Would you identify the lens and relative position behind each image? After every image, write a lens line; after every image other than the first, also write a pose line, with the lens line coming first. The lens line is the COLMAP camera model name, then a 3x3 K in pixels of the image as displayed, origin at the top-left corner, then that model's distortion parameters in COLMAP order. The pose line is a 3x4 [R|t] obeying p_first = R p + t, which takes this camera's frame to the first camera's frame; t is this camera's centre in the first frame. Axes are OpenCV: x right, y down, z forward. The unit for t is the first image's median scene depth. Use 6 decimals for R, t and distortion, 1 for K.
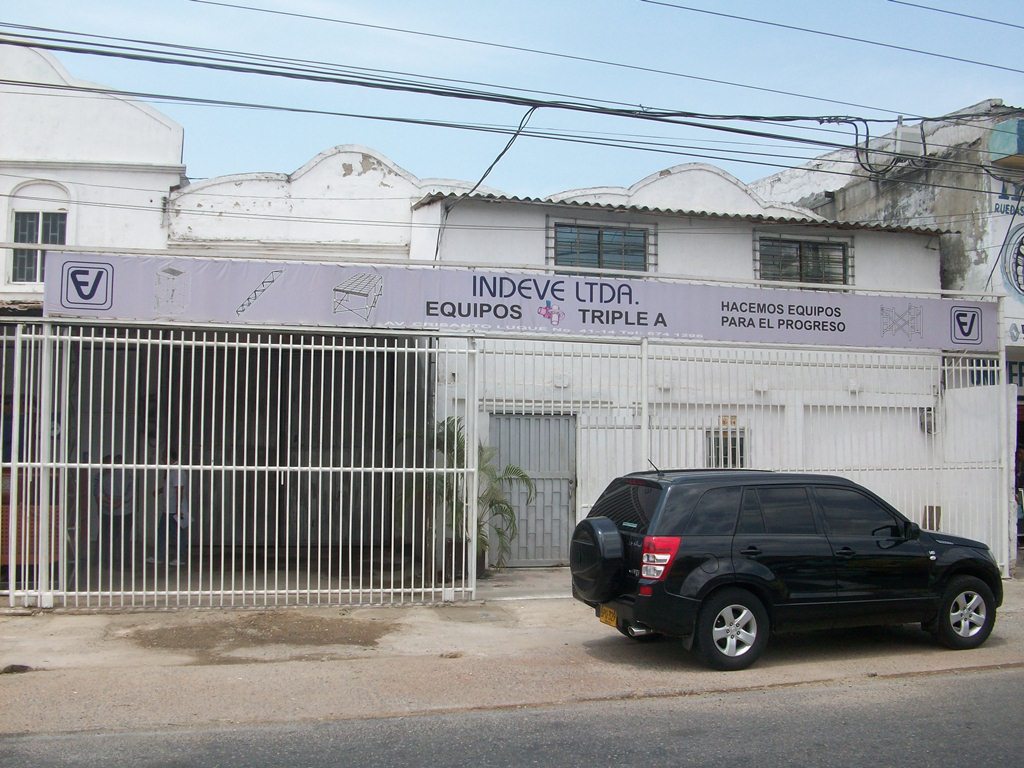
lens RADIAL K [[1018.6, 0, 506.4], [0, 1018.6, 389.1], [0, 0, 1]] dist [-0.123094, 0.000000]
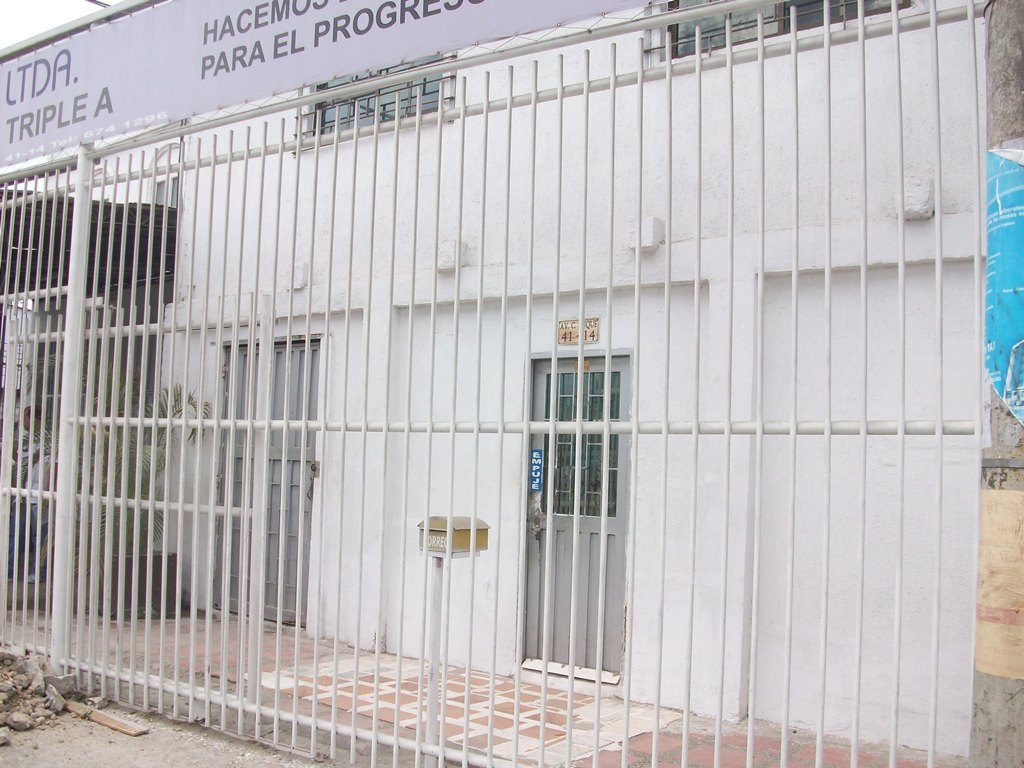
lens RADIAL K [[1018.6, 0, 511.4], [0, 1018.6, 387.8], [0, 0, 1]] dist [-0.123094, 0.000000]
pose [[0.656835, -0.038536, -0.753049, 0.620158], [0.013369, 0.999131, -0.039468, 0.085005], [0.753916, 0.015857, 0.656780, 0.856810]]
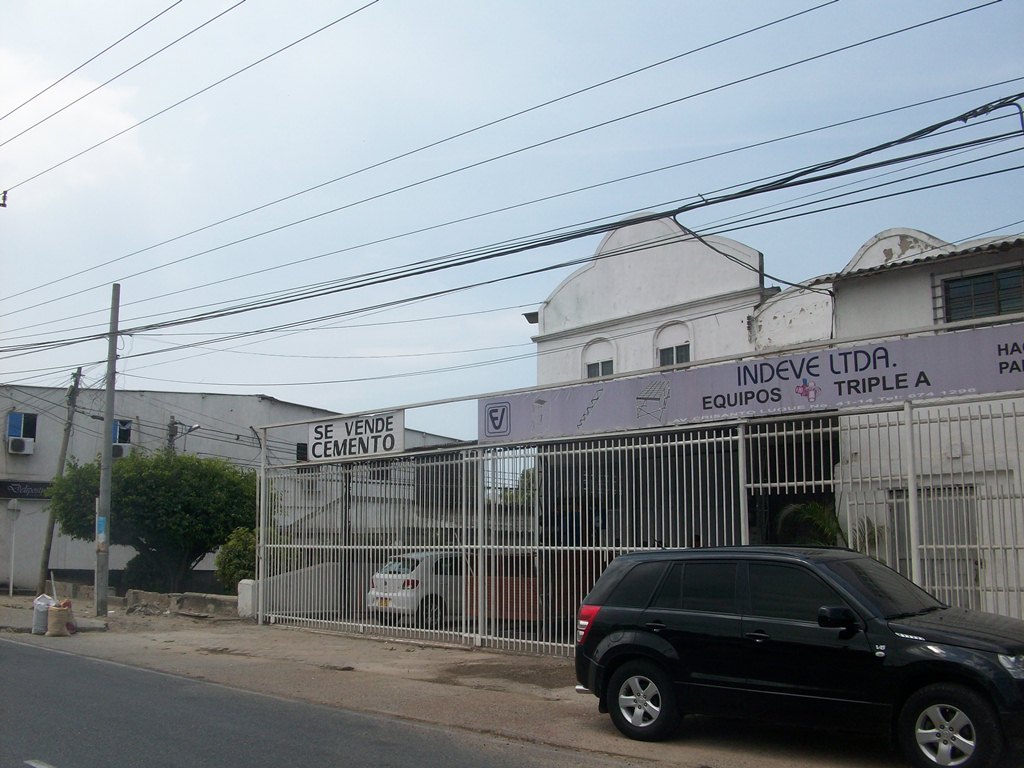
lens RADIAL K [[1018.6, 0, 505.5], [0, 1018.6, 394.1], [0, 0, 1]] dist [-0.123094, 0.000000]
pose [[0.499275, -0.131349, -0.856429, 0.729638], [0.056884, 0.991279, -0.118869, 0.028984], [0.864574, 0.010631, 0.502393, 0.242912]]
